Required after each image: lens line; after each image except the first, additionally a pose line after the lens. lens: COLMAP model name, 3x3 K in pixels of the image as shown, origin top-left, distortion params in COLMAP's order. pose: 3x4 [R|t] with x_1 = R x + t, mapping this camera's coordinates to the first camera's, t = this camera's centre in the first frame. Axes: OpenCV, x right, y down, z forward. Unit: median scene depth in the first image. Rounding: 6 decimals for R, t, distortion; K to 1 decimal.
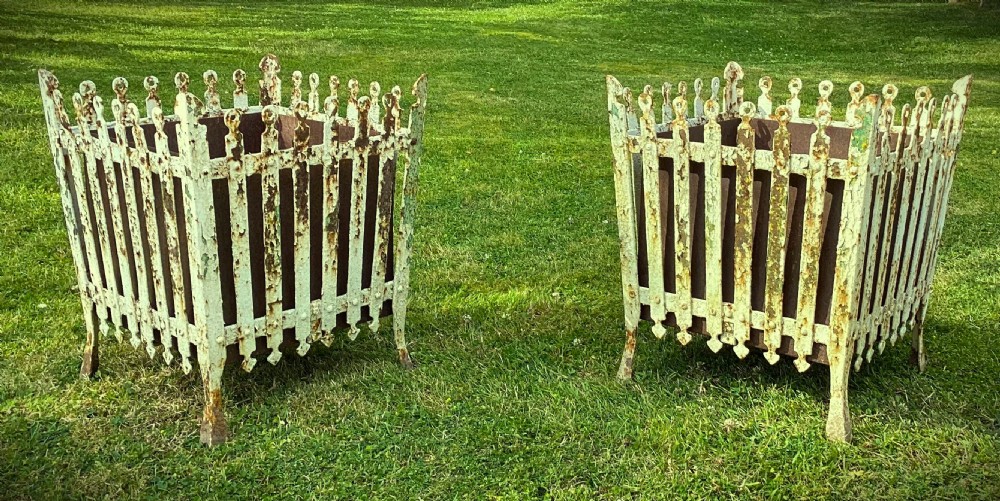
lens RADIAL K [[1120.6, 0, 520.2], [0, 1120.6, 227.5], [0, 0, 1]] dist [0.074825, 0.000000]
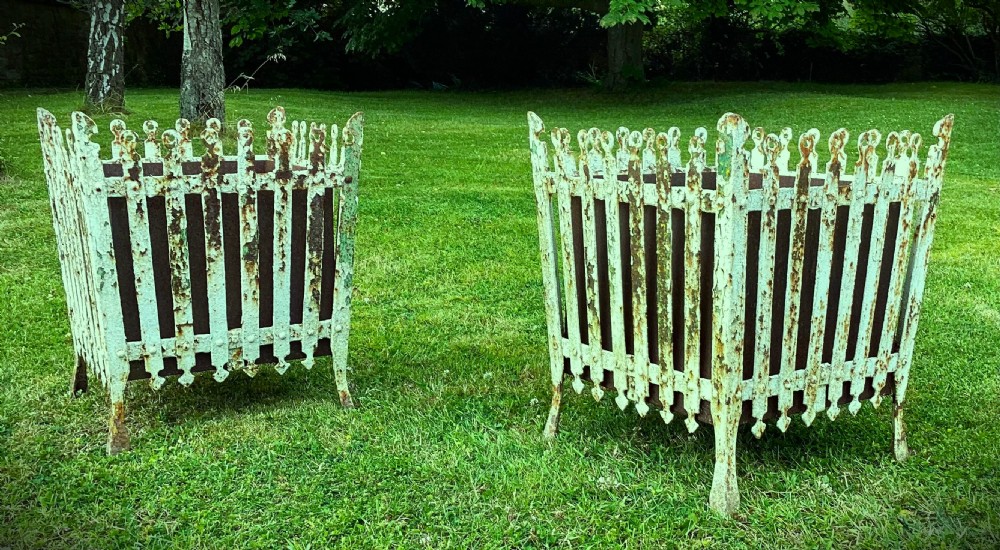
lens RADIAL K [[1135.3, 0, 533.0], [0, 1135.3, 294.4], [0, 0, 1]] dist [0.061747, 0.000000]
pose [[0.953819, 0.043464, -0.297221, 0.386960], [-0.061993, 0.996658, -0.053198, 0.072979], [0.293915, 0.069167, 0.953326, 0.091194]]
